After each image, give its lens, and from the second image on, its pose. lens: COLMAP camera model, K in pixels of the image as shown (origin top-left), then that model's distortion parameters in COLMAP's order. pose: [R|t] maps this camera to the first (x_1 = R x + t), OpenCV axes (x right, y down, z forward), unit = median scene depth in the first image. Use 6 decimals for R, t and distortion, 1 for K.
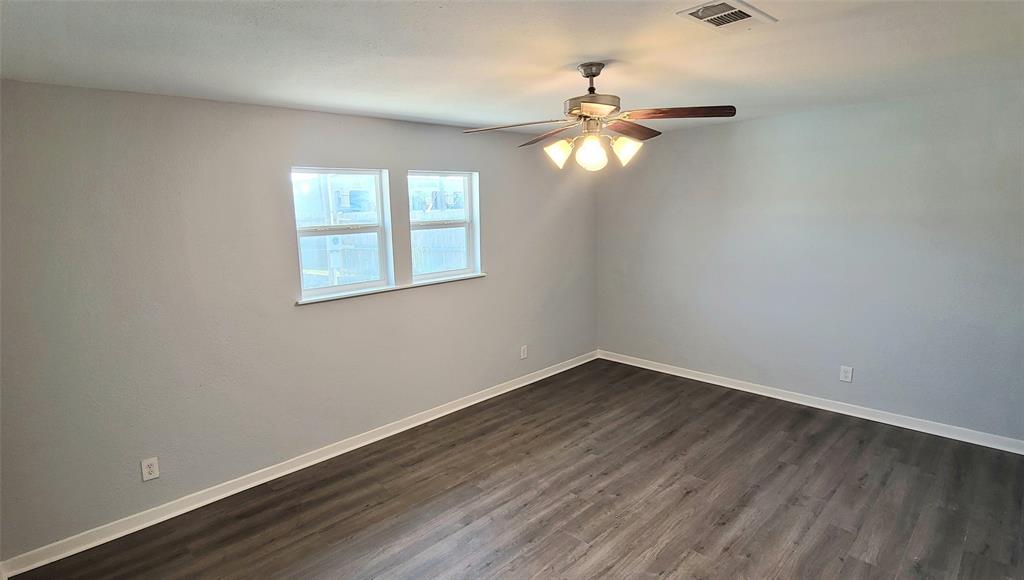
lens RADIAL K [[510.7, 0, 515.5], [0, 510.7, 285.7], [0, 0, 1]] dist [-0.003436, -0.000465]
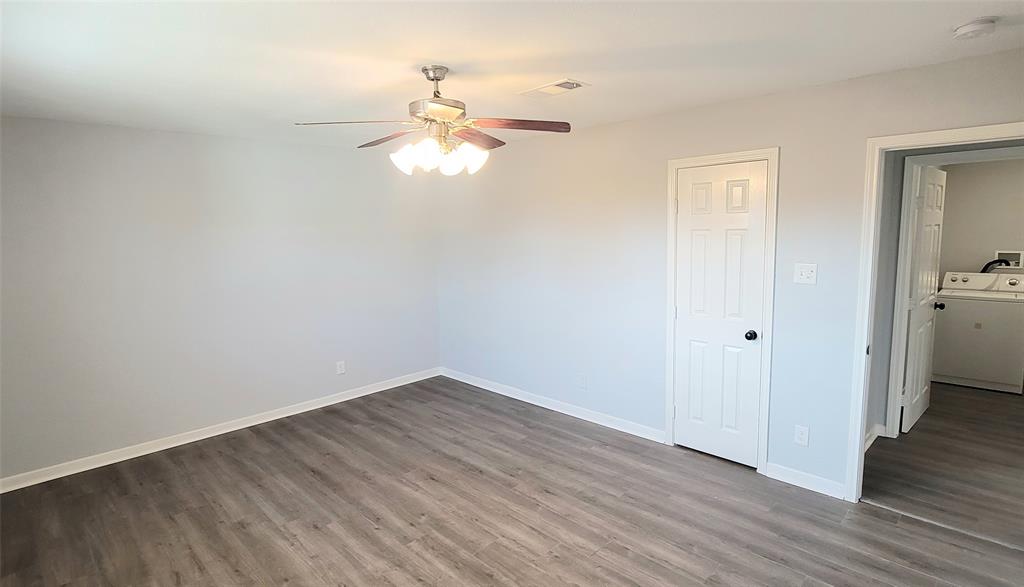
lens RADIAL K [[510.7, 0, 523.2], [0, 510.7, 298.7], [0, 0, 1]] dist [-0.003436, -0.000465]
pose [[-0.021233, -0.108064, 0.993917, -0.610224], [0.172638, 0.978812, 0.110110, -0.047279], [-0.984756, 0.173926, -0.002127, 0.652116]]
